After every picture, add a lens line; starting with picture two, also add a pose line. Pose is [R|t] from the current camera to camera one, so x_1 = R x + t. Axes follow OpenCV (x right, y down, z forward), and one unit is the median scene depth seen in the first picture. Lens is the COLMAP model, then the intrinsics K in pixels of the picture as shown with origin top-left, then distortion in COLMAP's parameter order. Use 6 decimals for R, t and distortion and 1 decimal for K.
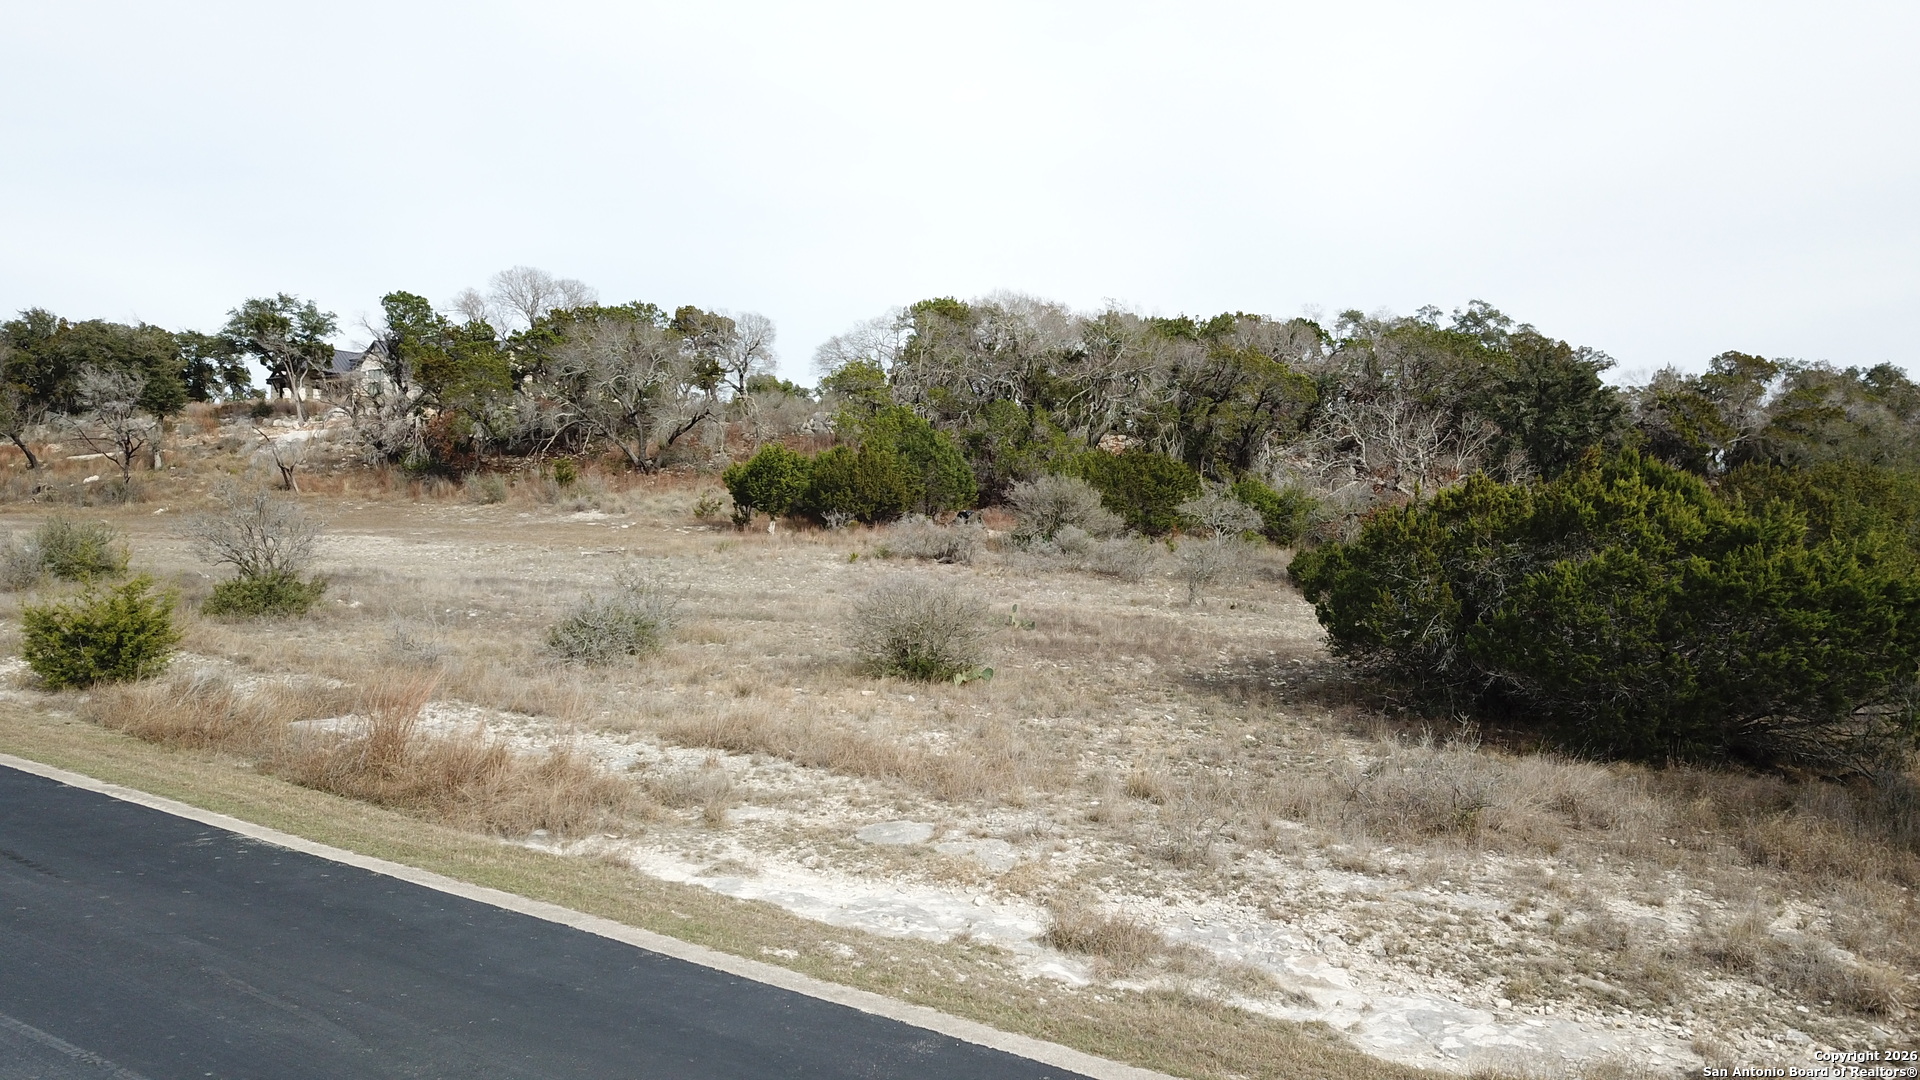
lens RADIAL K [[1450.0, 0, 977.8], [0, 1450.0, 555.9], [0, 0, 1]] dist [0.016434, -0.016047]
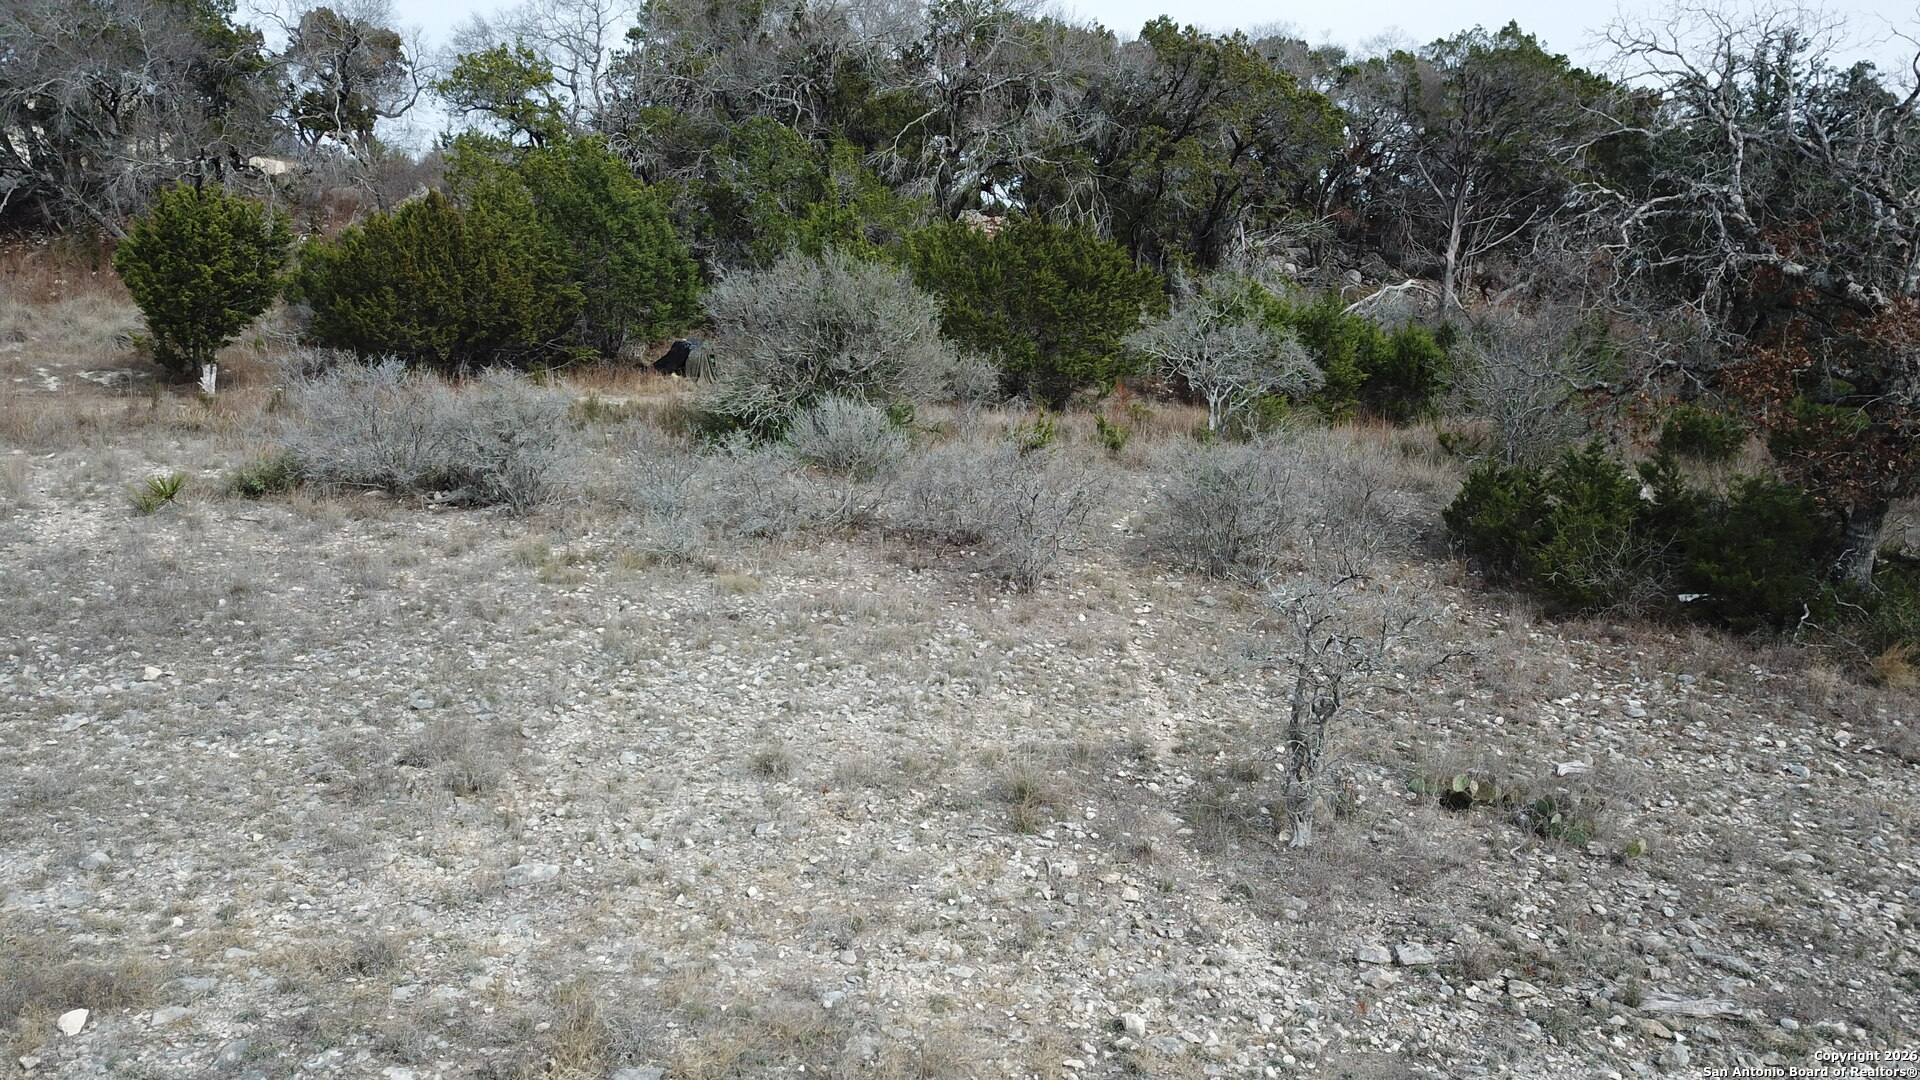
lens RADIAL K [[1450.0, 0, 961.7], [0, 1450.0, 550.7], [0, 0, 1]] dist [0.016434, -0.016047]
pose [[0.997562, -0.004153, 0.069665, 0.048305], [-0.004257, 0.992748, 0.120138, -0.018100], [-0.069658, -0.120141, 0.990310, 0.458240]]
